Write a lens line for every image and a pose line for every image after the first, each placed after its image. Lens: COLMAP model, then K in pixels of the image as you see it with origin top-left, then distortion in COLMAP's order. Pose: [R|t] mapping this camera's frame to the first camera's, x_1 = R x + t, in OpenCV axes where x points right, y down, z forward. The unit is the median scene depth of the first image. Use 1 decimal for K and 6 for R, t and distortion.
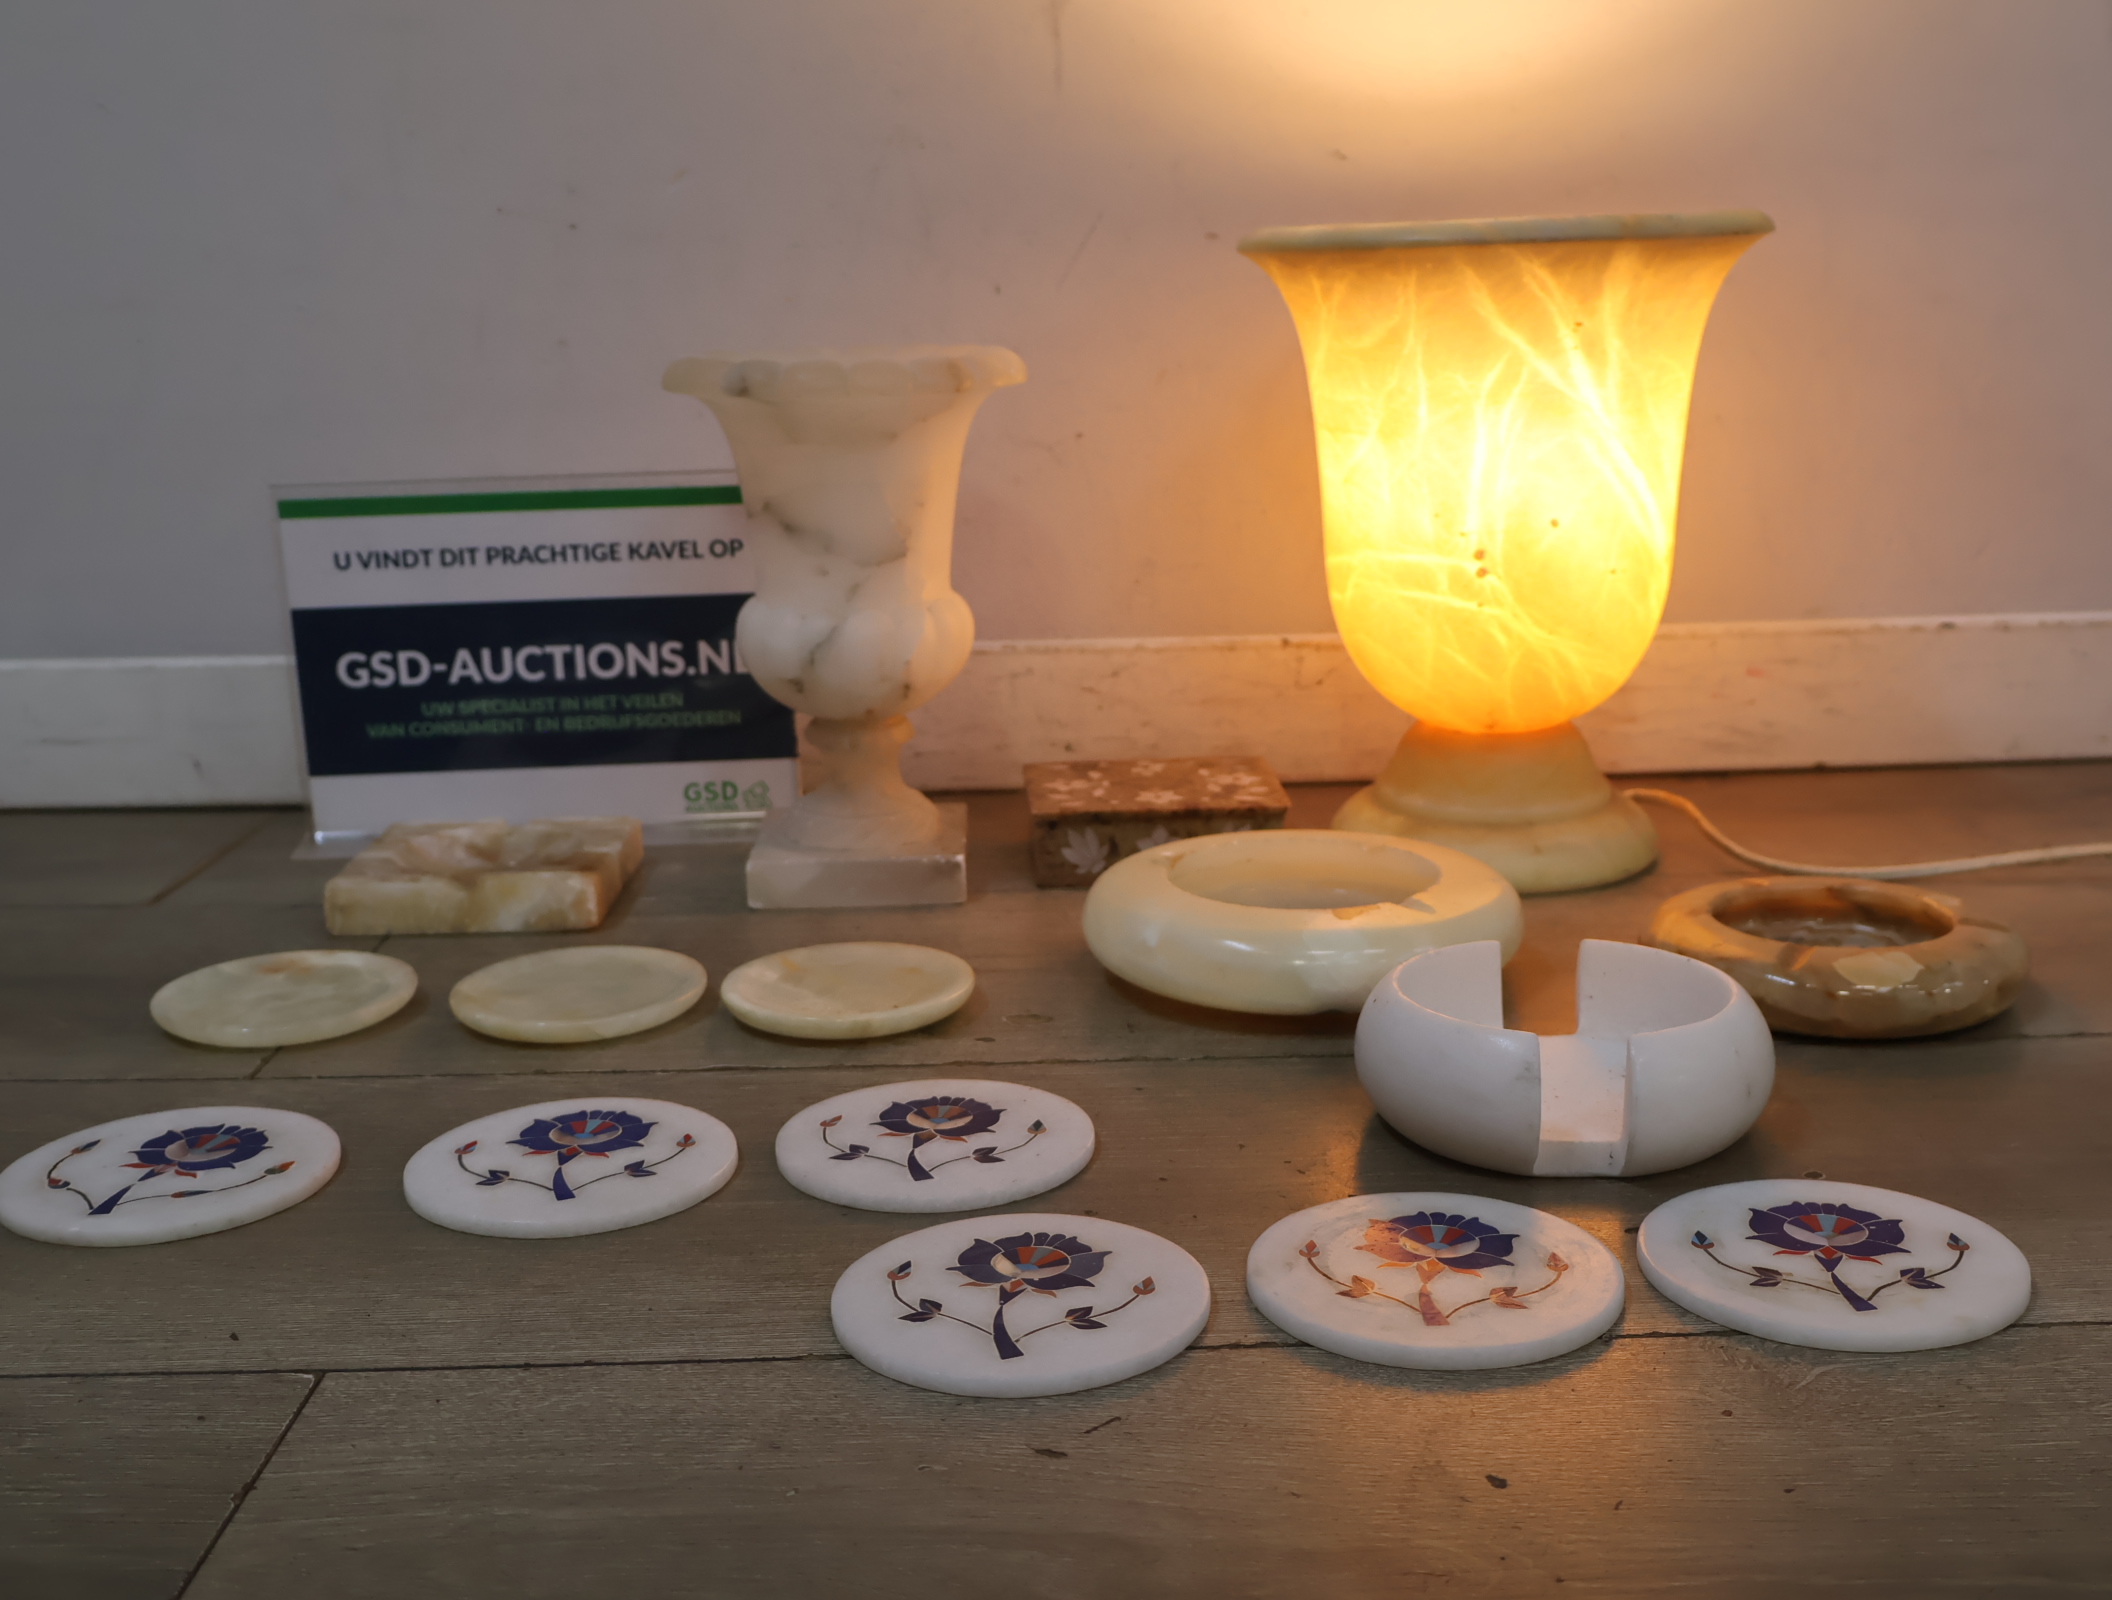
lens RADIAL K [[2310.3, 0, 1054.1], [0, 2310.3, 829.8], [0, 0, 1]] dist [0.010806, 0.000000]
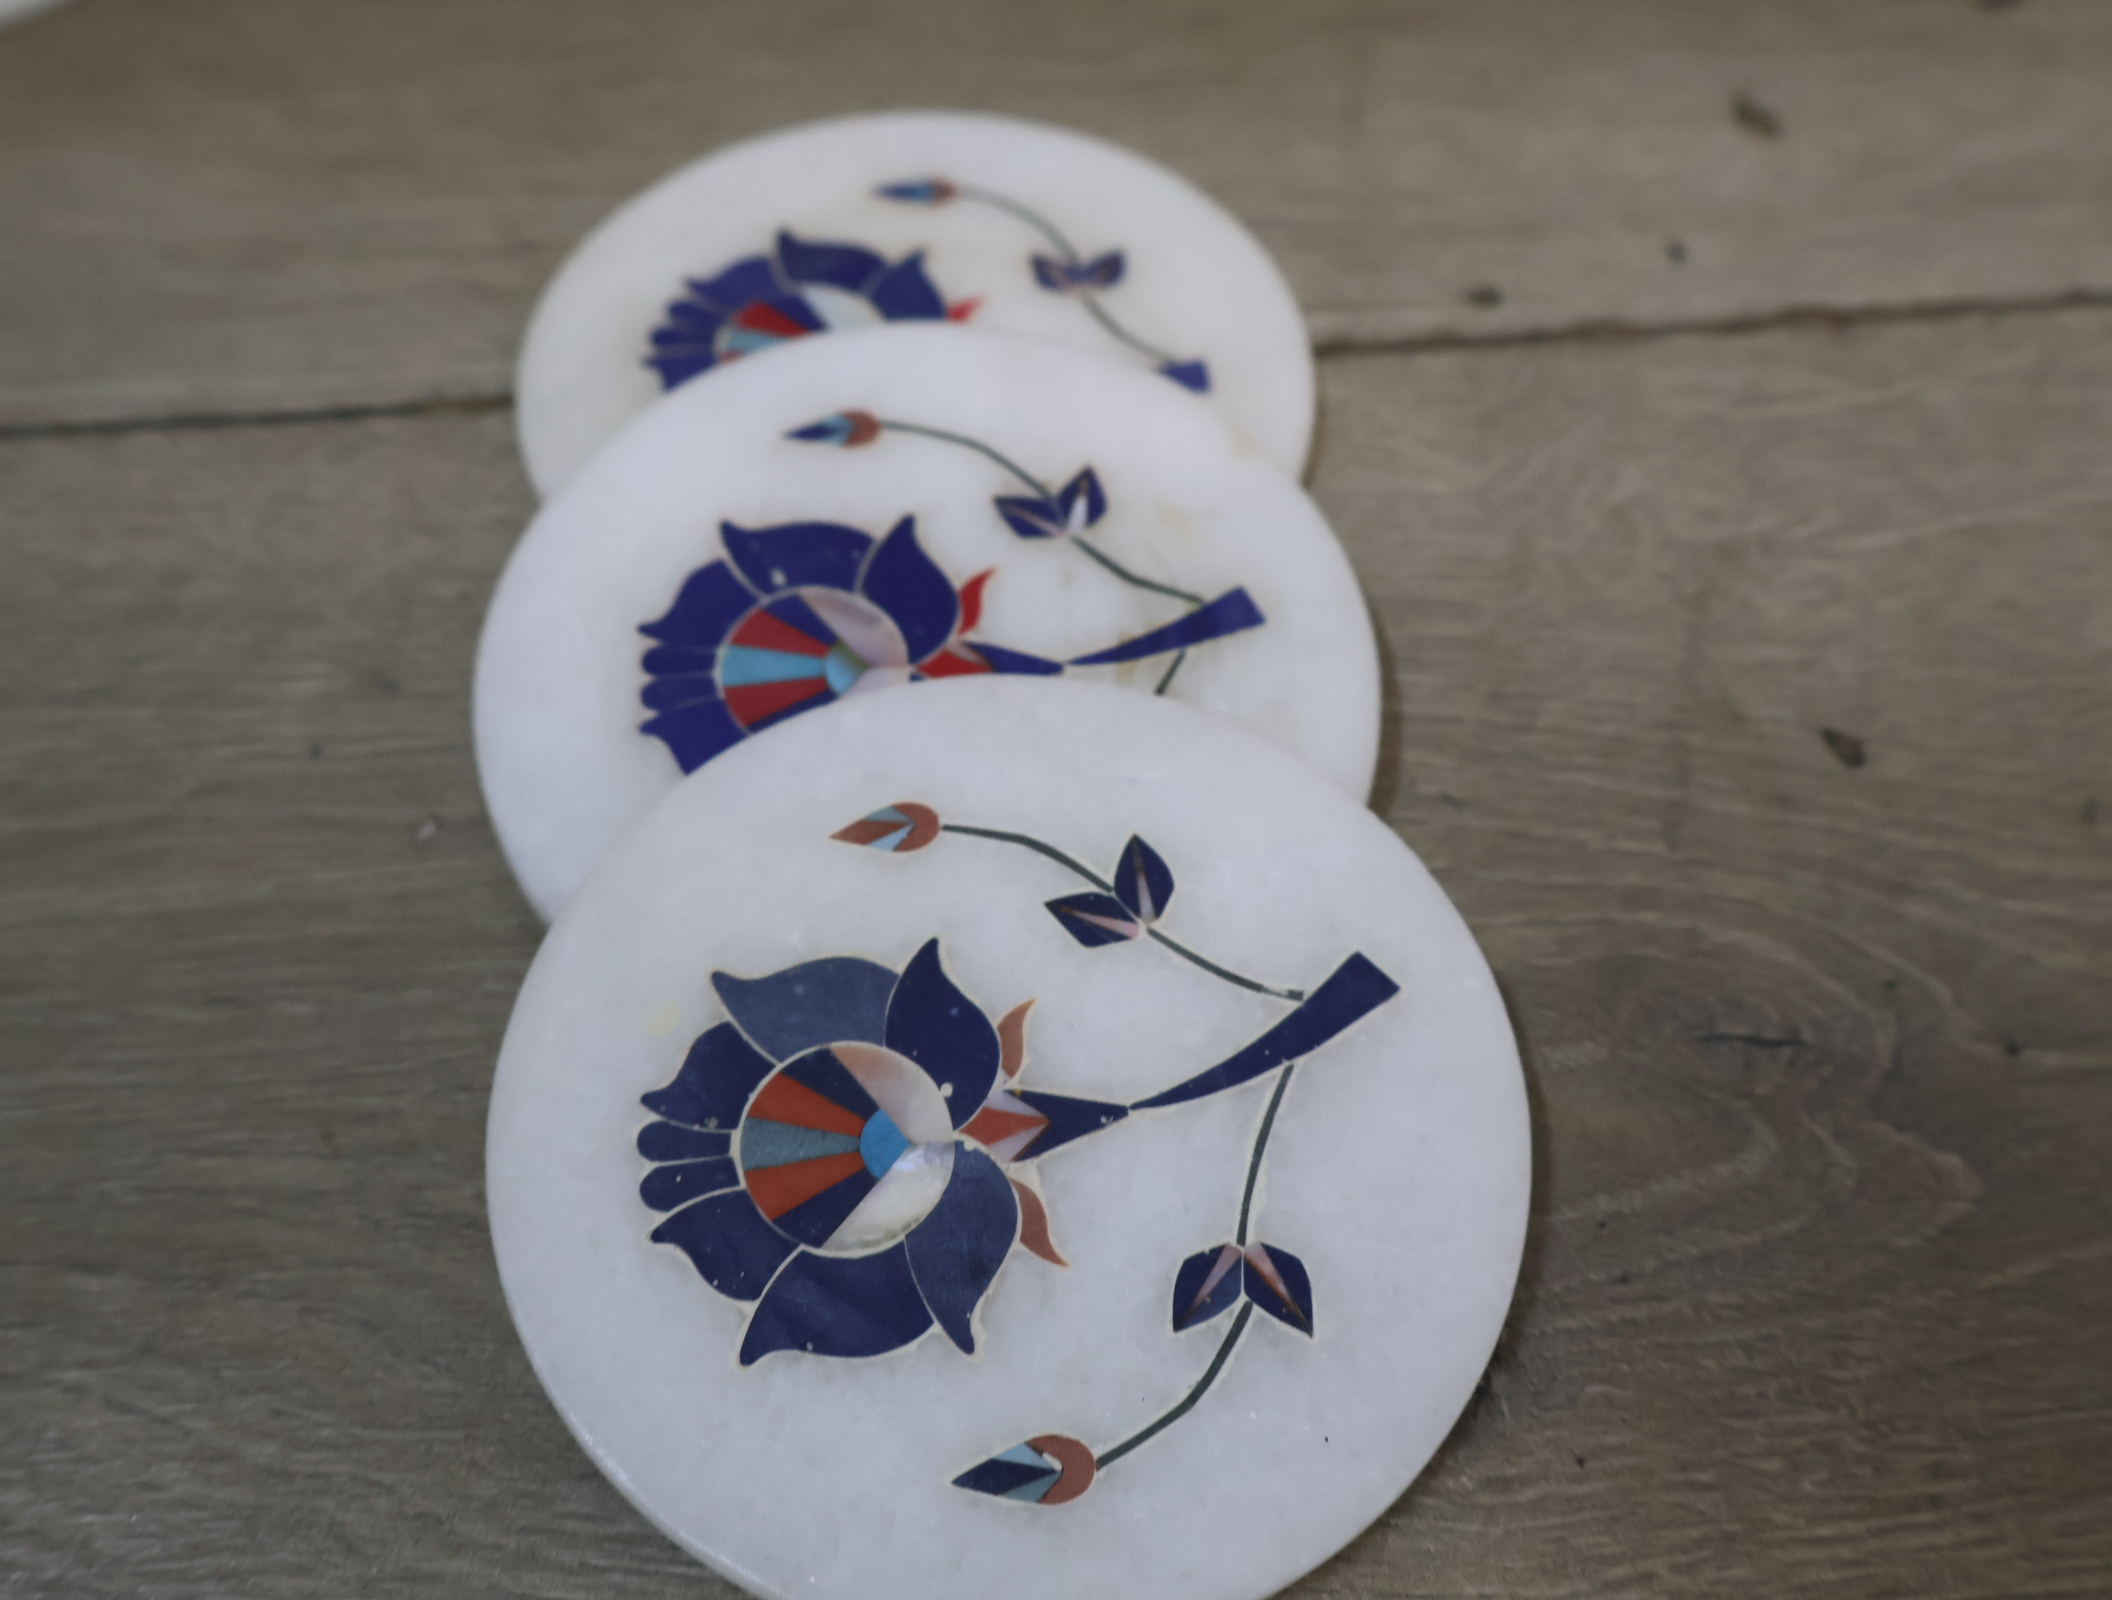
lens RADIAL K [[2310.3, 0, 1054.0], [0, 2310.3, 801.5], [0, 0, 1]] dist [0.010806, 0.000000]
pose [[0.994448, -0.056854, 0.088553, -0.016988], [-0.013444, 0.765959, 0.642749, -0.020804], [-0.104371, -0.640371, 0.760941, 0.411916]]
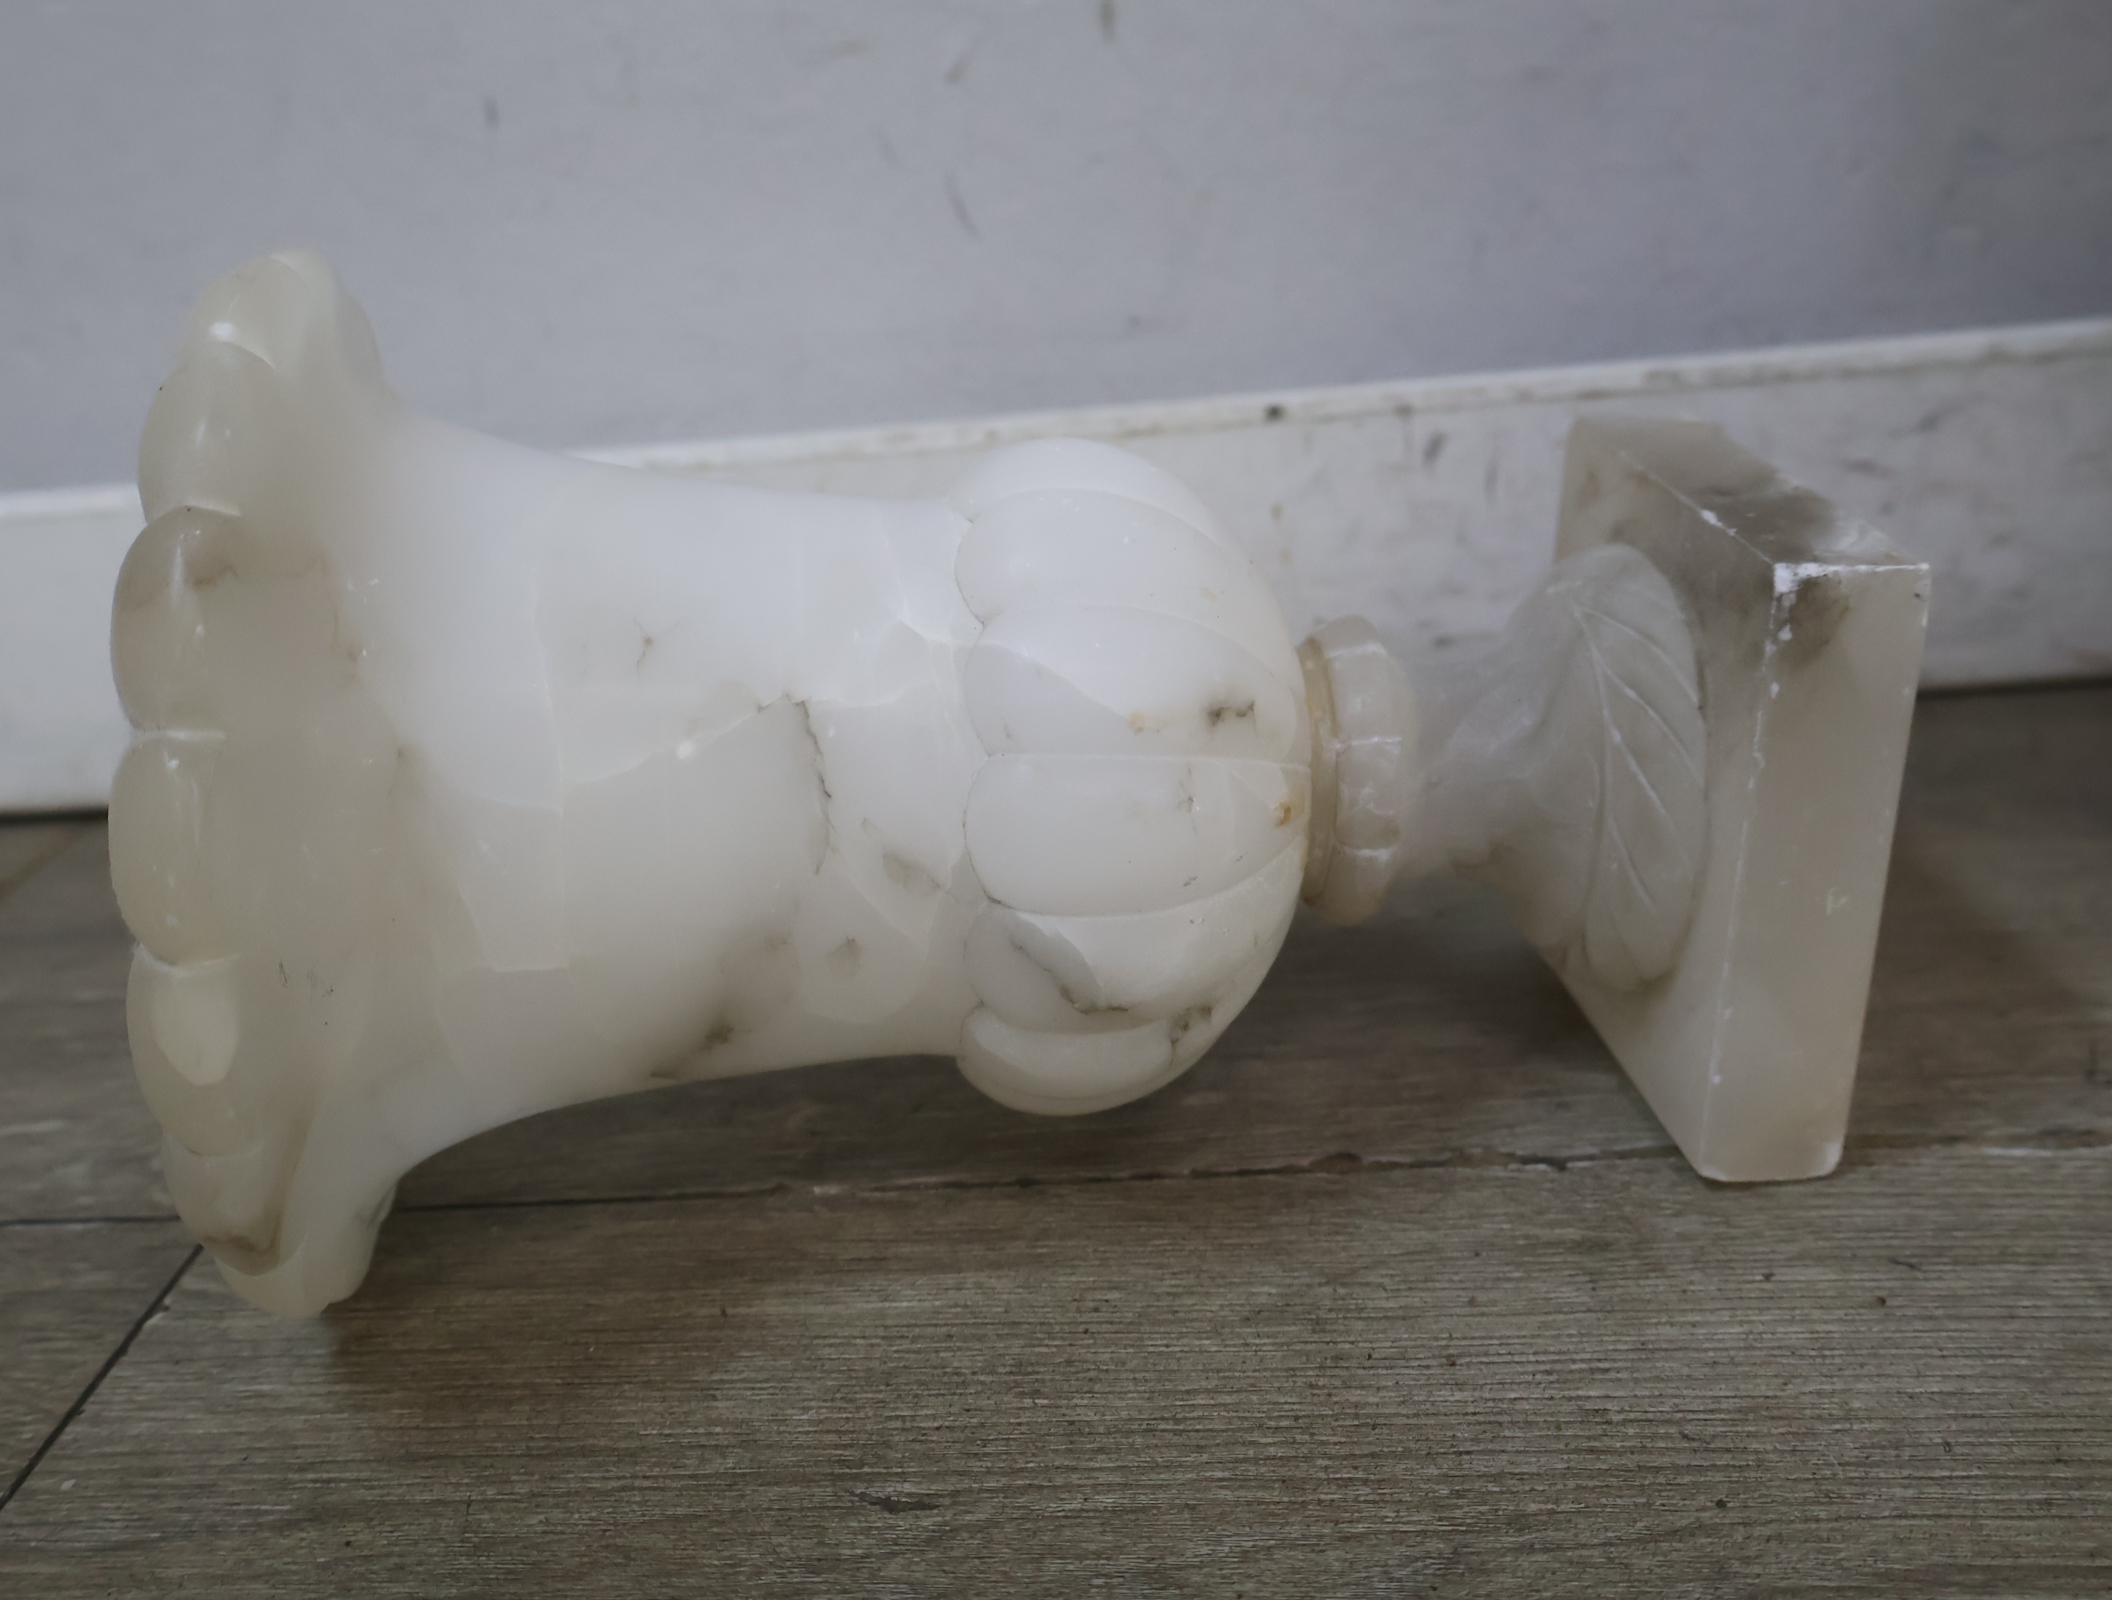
lens RADIAL K [[2309.5, 0, 1066.2], [0, 2309.5, 790.1], [0, 0, 1]] dist [0.007810, 0.000000]
pose [[0.991563, -0.044880, -0.121610, -0.115781], [0.061404, 0.988841, 0.135735, -0.100698], [0.114161, -0.142057, 0.983253, 0.837507]]
